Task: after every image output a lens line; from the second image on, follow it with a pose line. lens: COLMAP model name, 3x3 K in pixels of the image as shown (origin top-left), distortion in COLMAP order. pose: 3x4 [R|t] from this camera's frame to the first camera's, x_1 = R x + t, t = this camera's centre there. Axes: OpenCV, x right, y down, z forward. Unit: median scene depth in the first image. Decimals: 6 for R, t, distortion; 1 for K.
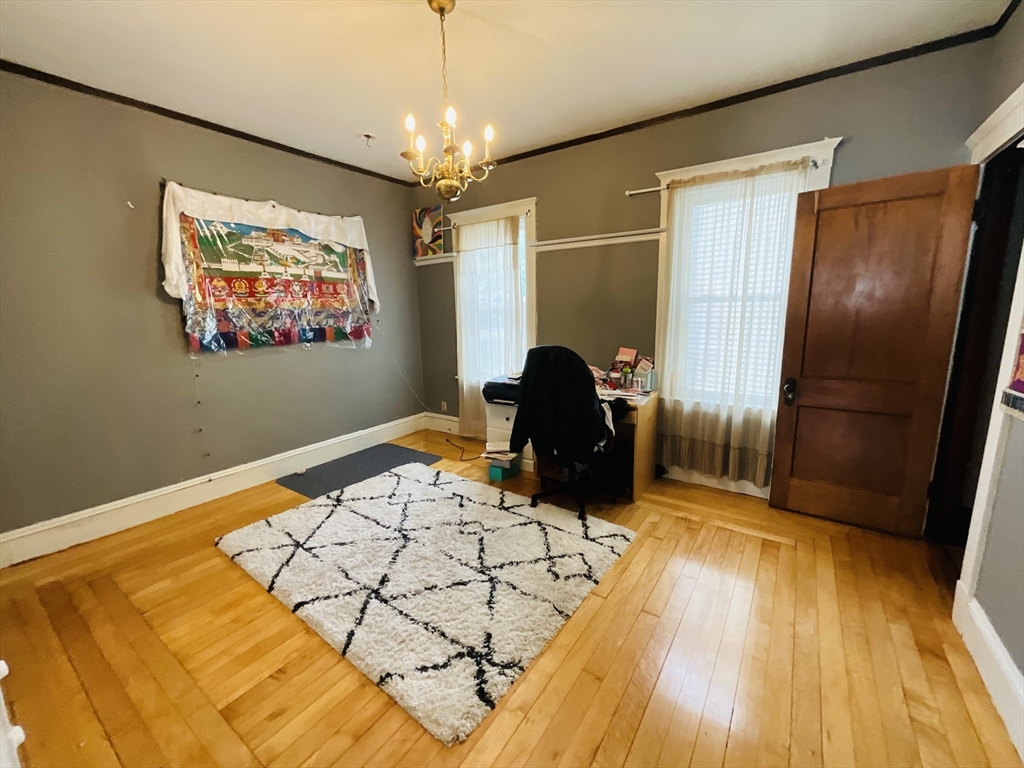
lens RADIAL K [[419.1, 0, 512.0], [0, 419.1, 384.0], [0, 0, 1]] dist [0.000629, 0.000098]
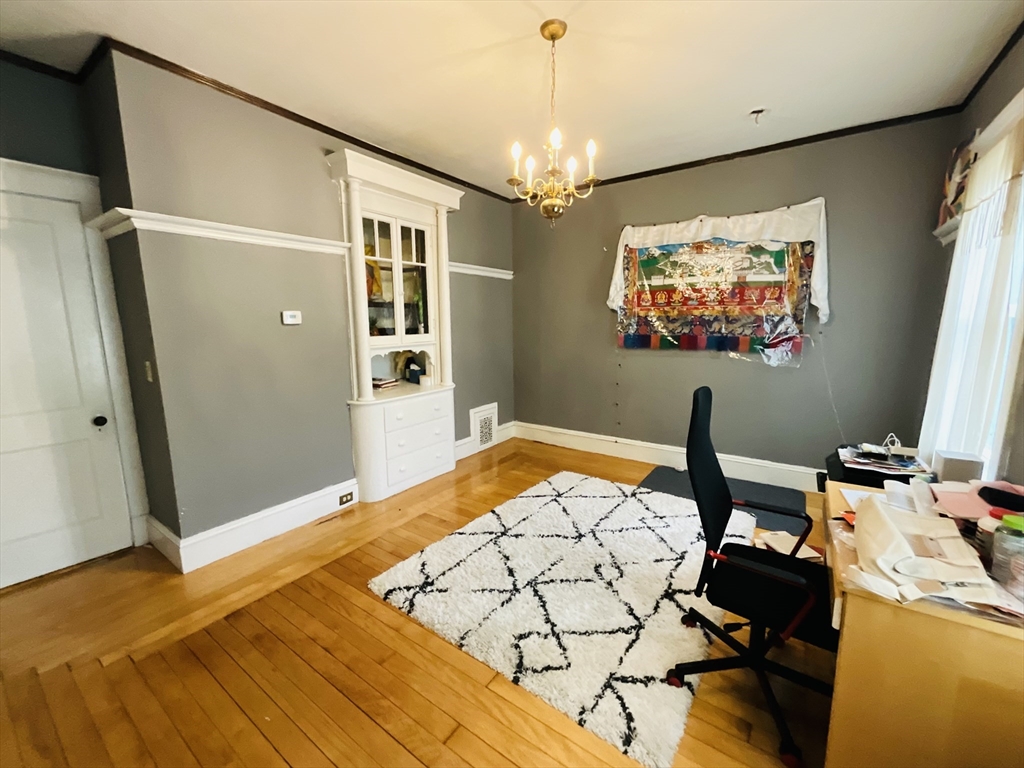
lens RADIAL K [[419.1, 0, 512.0], [0, 419.1, 384.0], [0, 0, 1]] dist [0.000629, 0.000098]
pose [[0.002991, 0.174998, -0.984564, 0.601616], [-0.169739, 0.970370, 0.171960, -0.132457], [0.985485, 0.166604, 0.032607, 0.608175]]
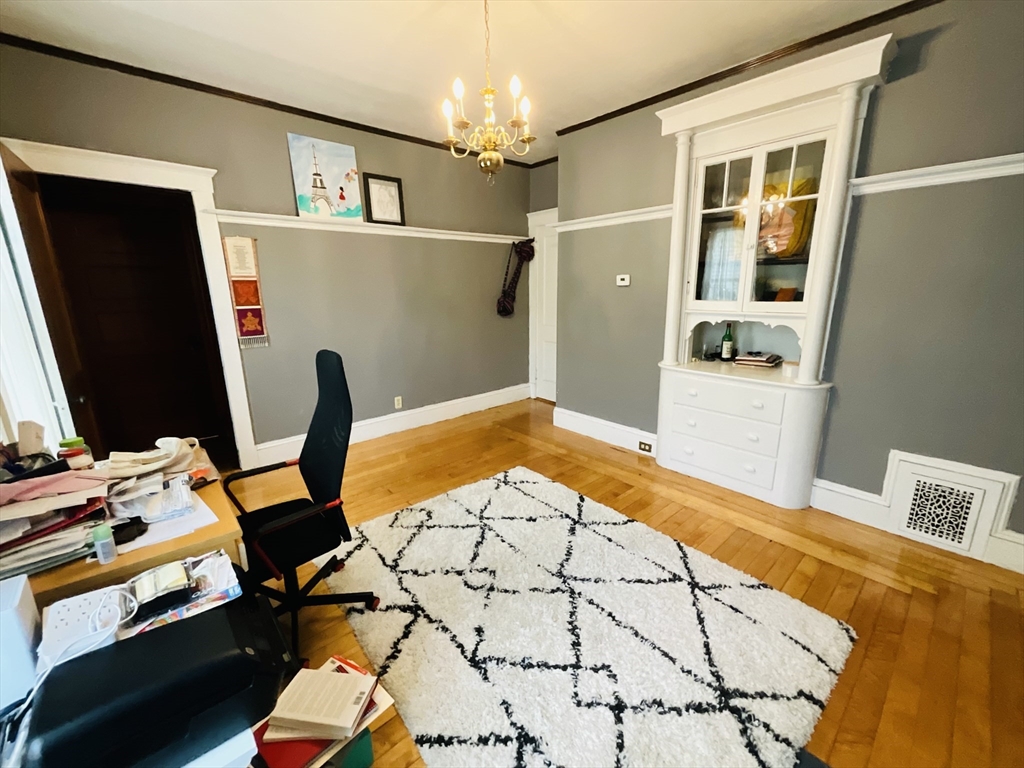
lens RADIAL K [[419.1, 0, 512.0], [0, 419.1, 384.0], [0, 0, 1]] dist [0.000629, 0.000098]
pose [[-0.973385, -0.023116, 0.228007, -0.276805], [0.069092, 0.919011, 0.388130, -0.235778], [-0.218513, 0.393553, -0.892955, 1.318307]]
